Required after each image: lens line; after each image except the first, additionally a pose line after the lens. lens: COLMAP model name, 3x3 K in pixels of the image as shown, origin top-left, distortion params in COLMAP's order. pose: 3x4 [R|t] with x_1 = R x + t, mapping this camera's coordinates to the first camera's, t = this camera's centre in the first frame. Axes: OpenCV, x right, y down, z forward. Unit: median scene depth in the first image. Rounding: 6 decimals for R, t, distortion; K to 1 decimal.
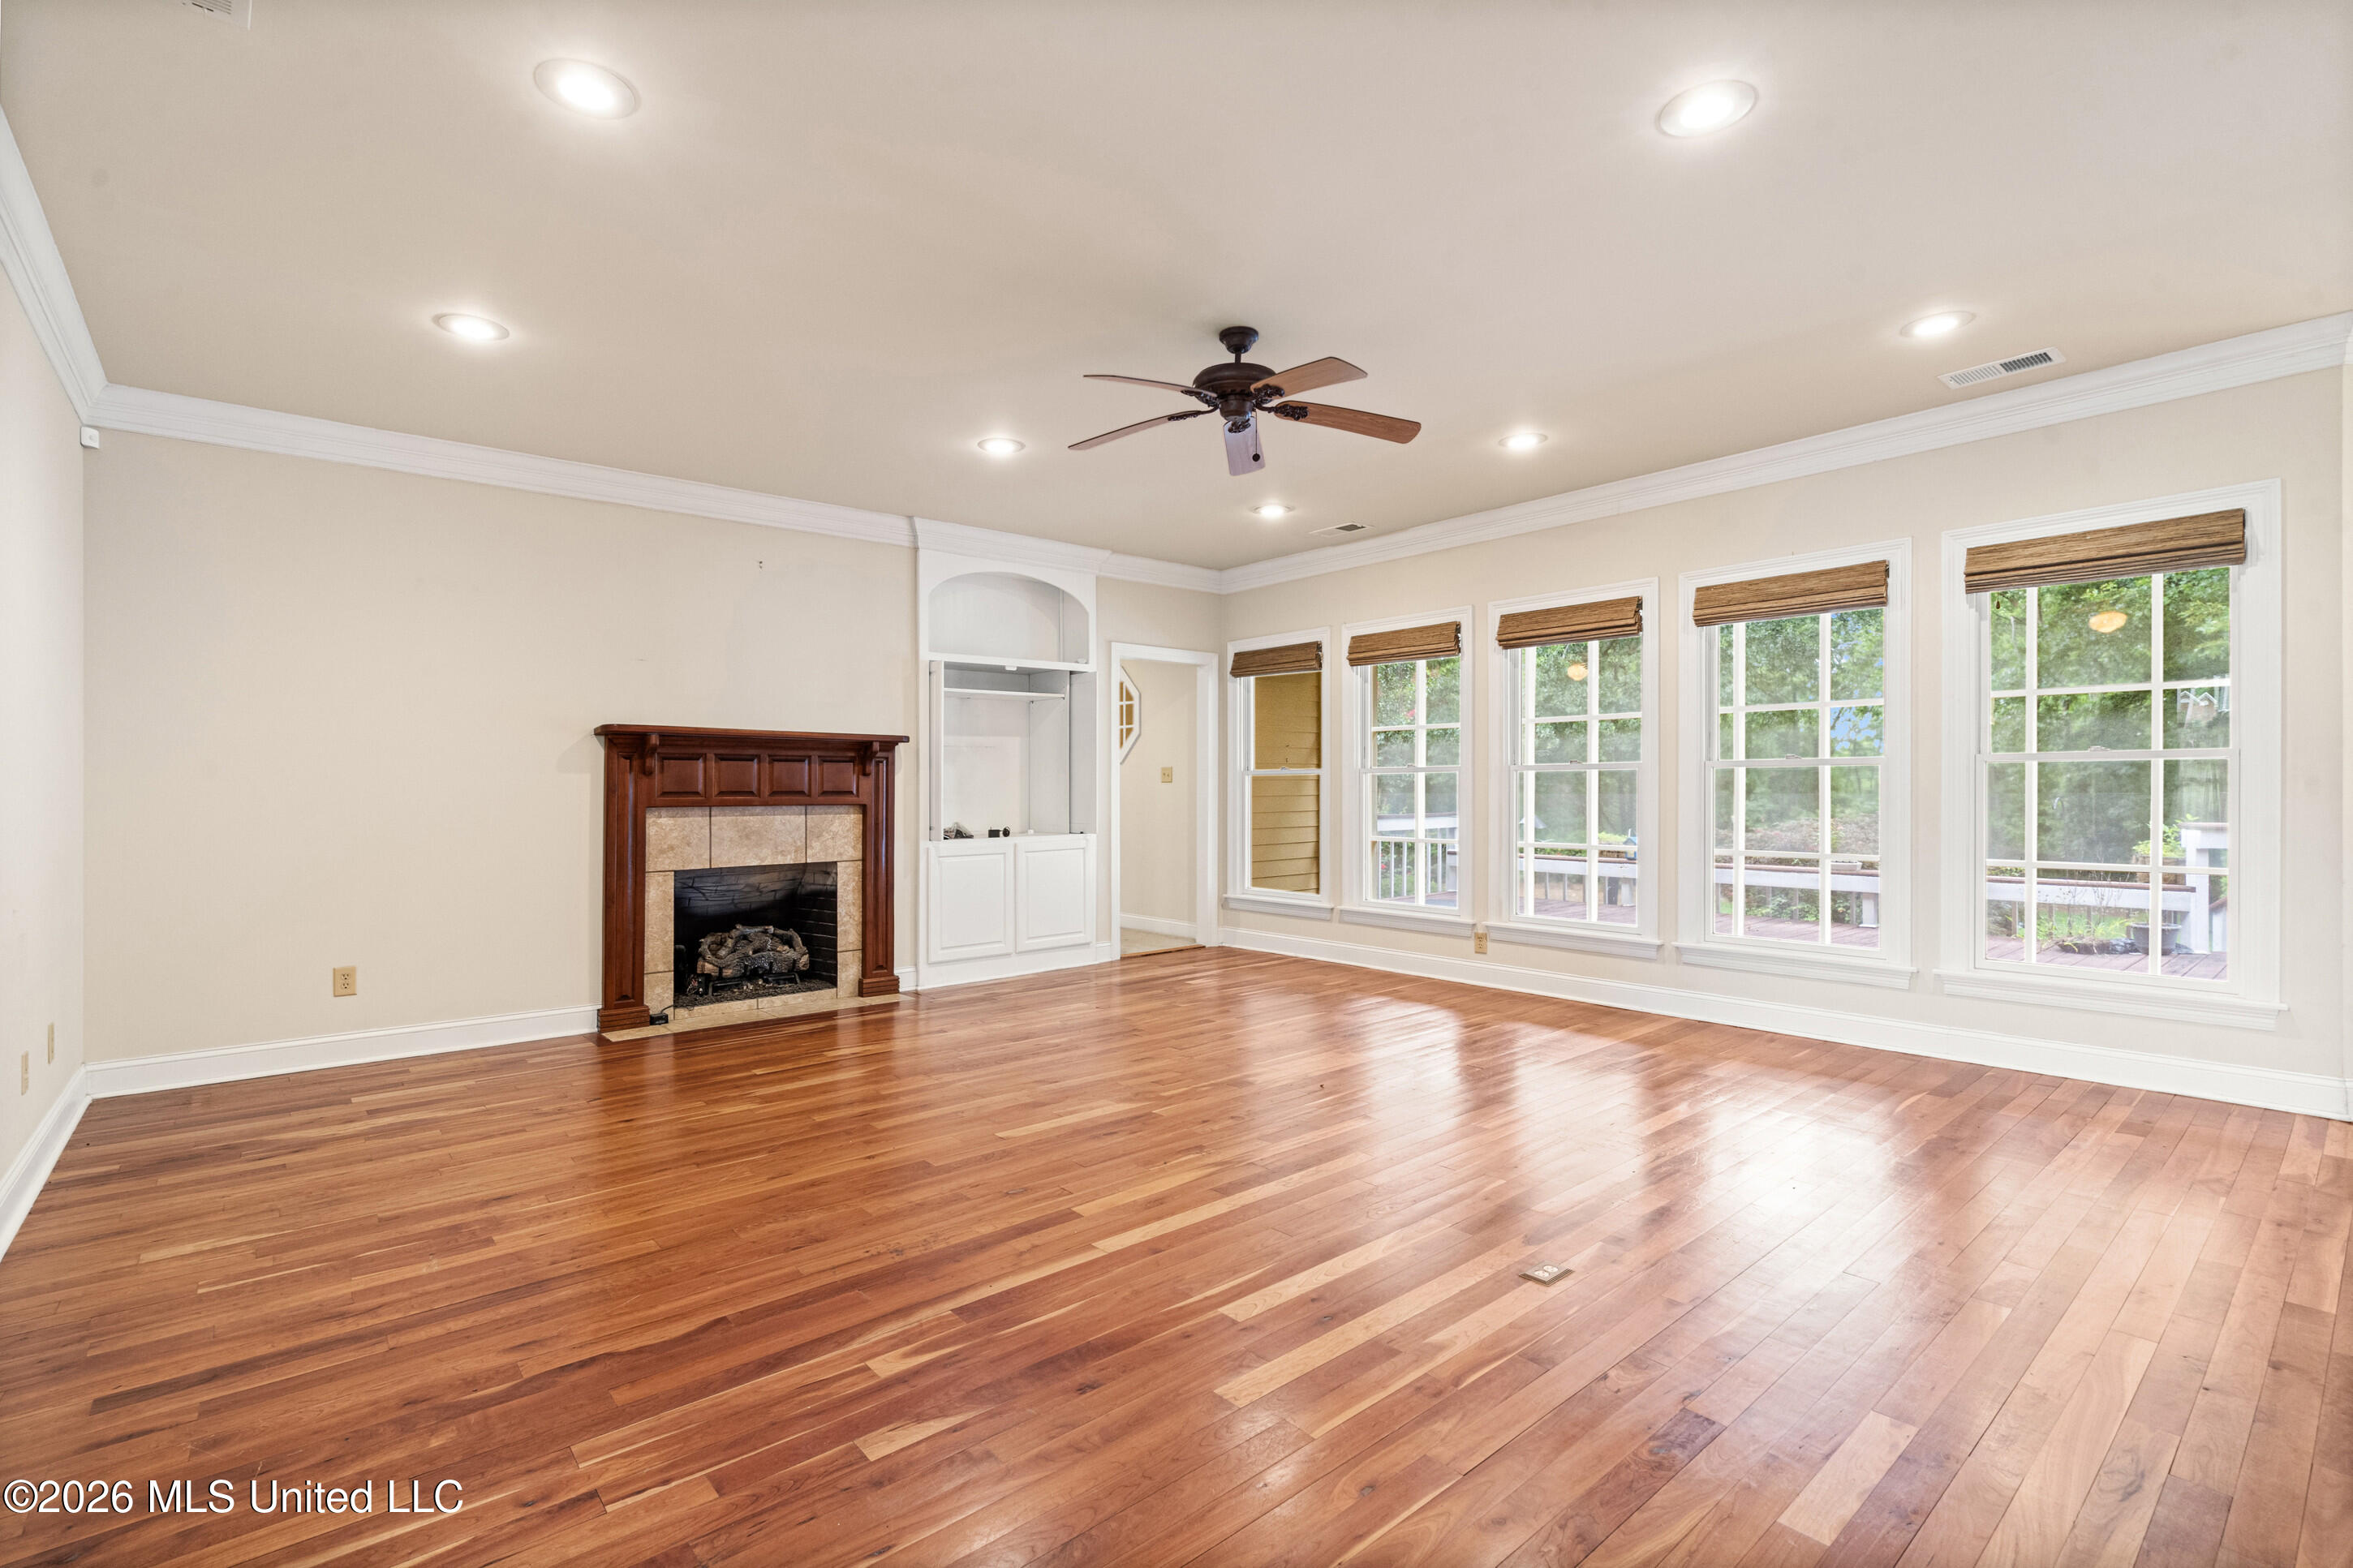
lens RADIAL K [[1073.4, 0, 1173.4], [0, 1073.4, 781.4], [0, 0, 1]] dist [-0.000983, 0.001258]
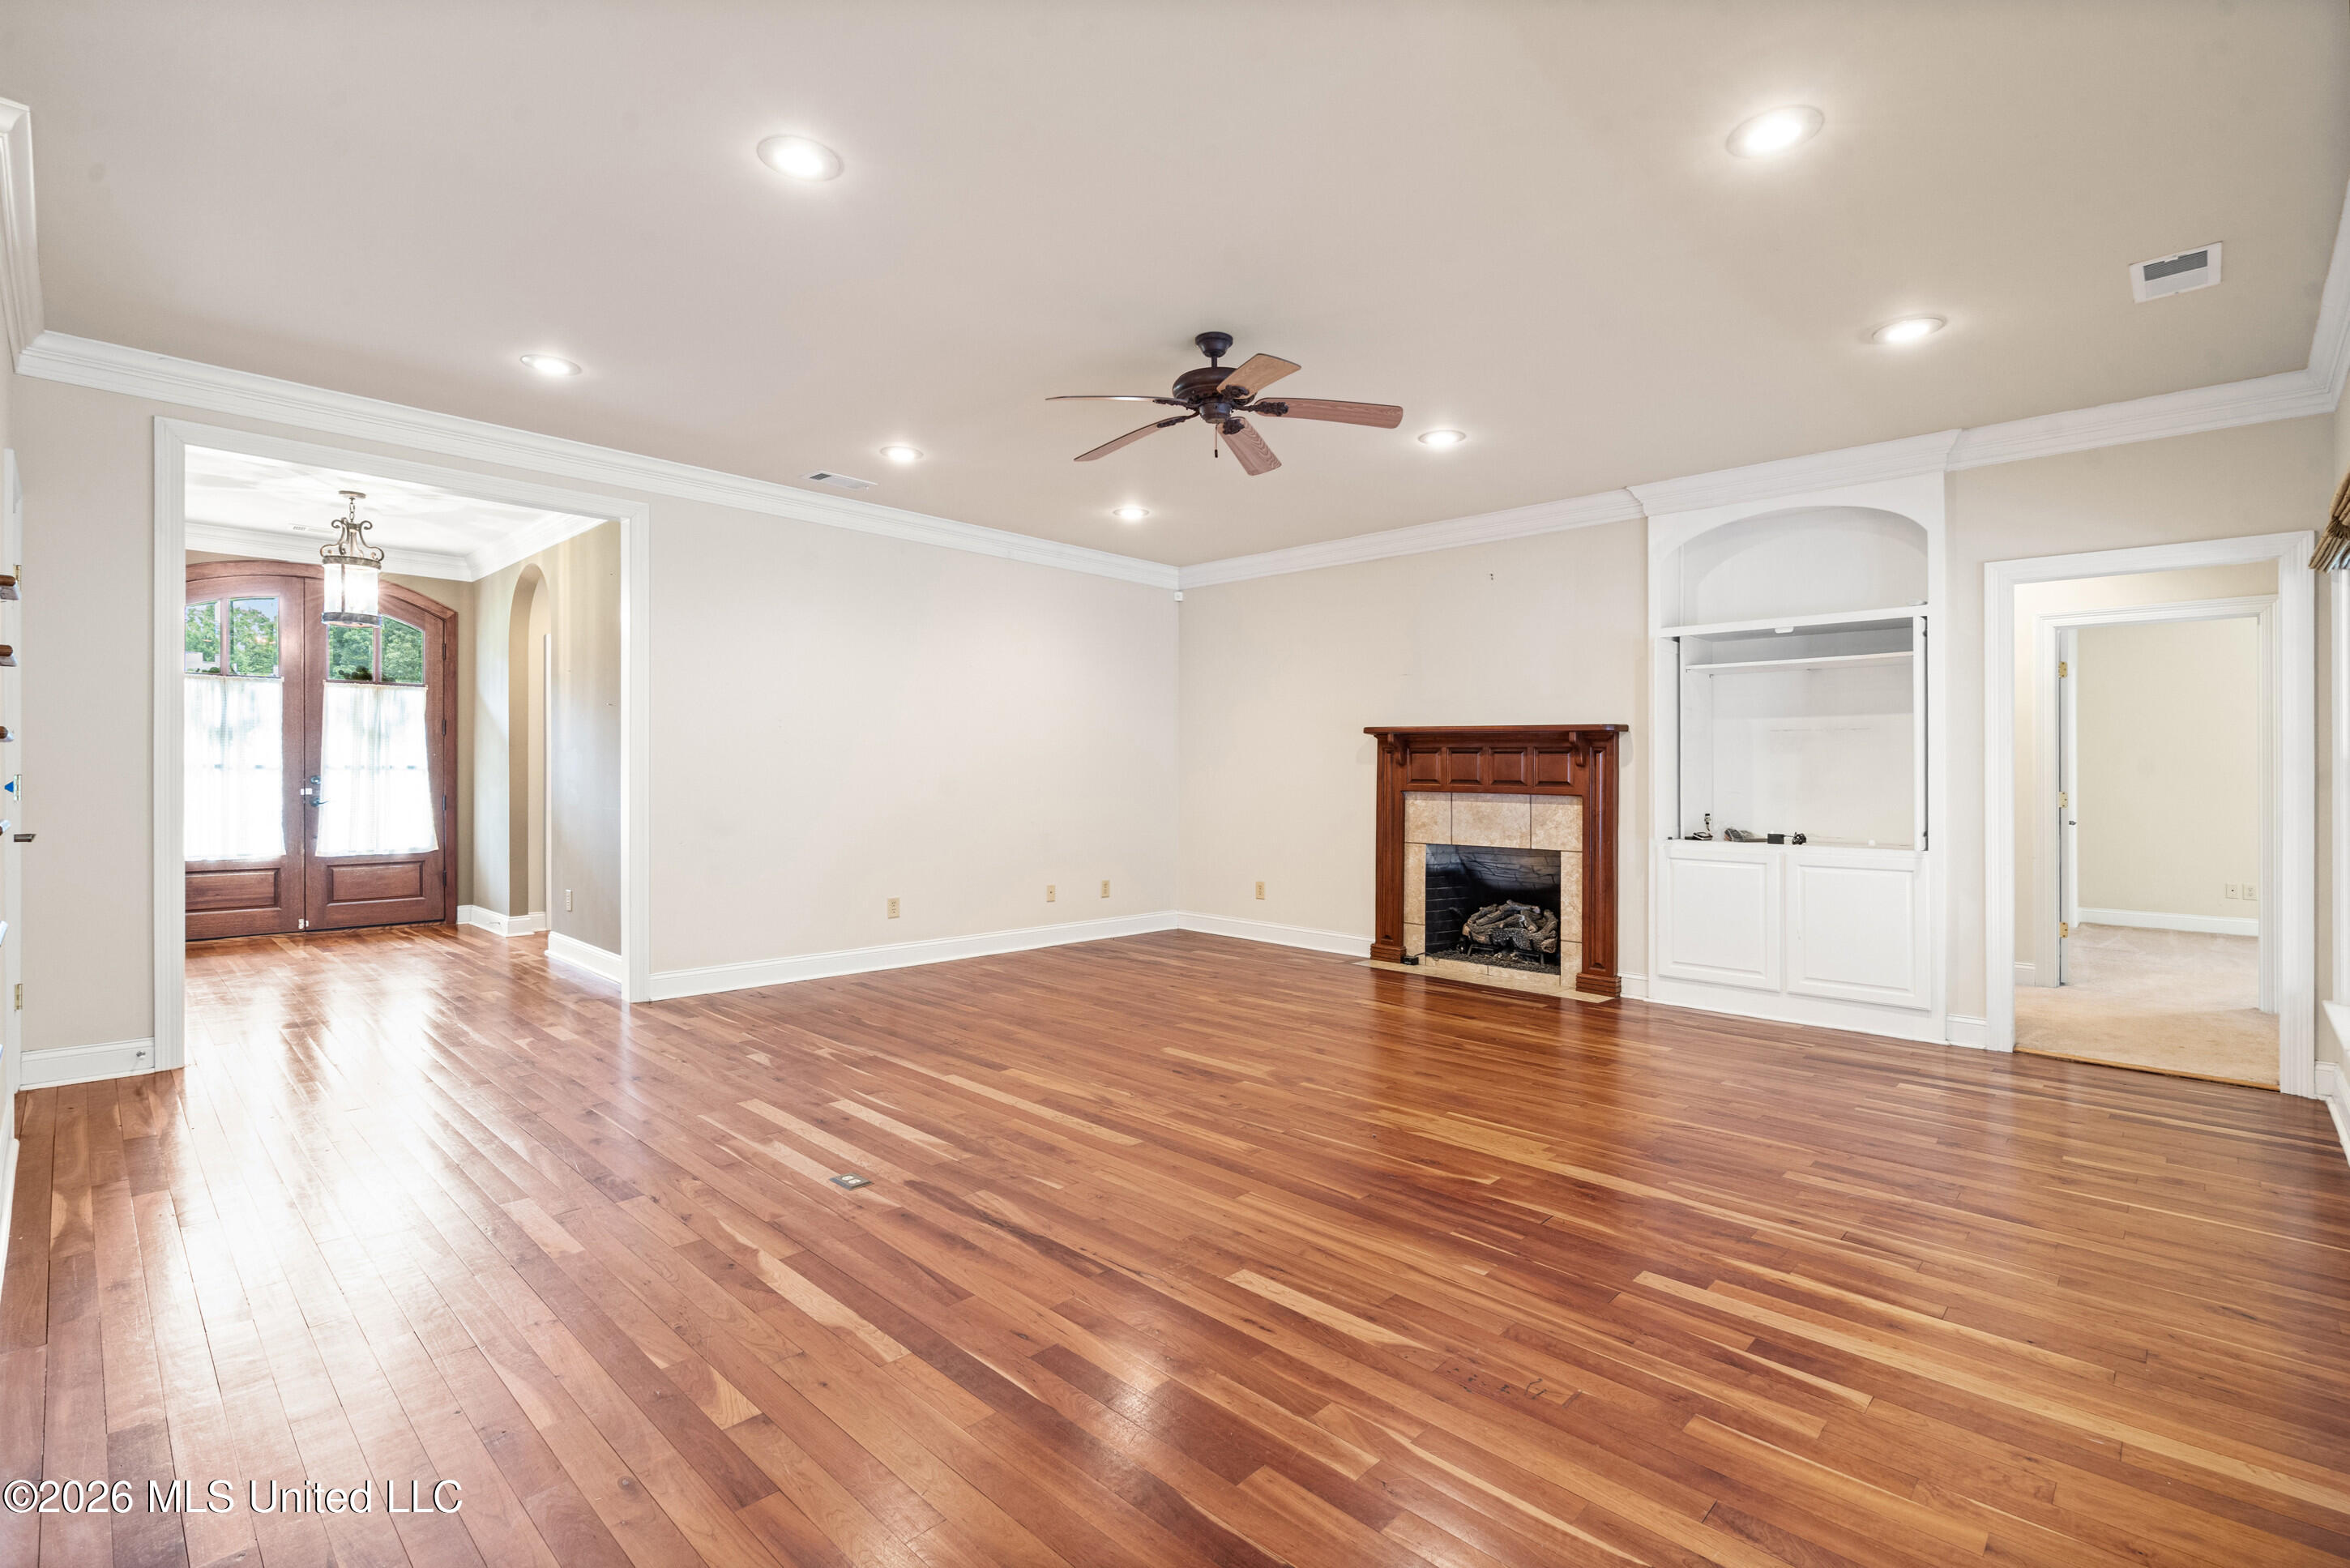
lens RADIAL K [[1072.2, 0, 1129.5], [0, 1072.2, 764.1], [0, 0, 1]] dist [-0.000983, 0.001258]
pose [[0.081124, -0.000759, -0.996704, 0.697114], [-0.006250, 0.999980, -0.001270, -0.003804], [0.996684, 0.006333, 0.081117, 0.537213]]
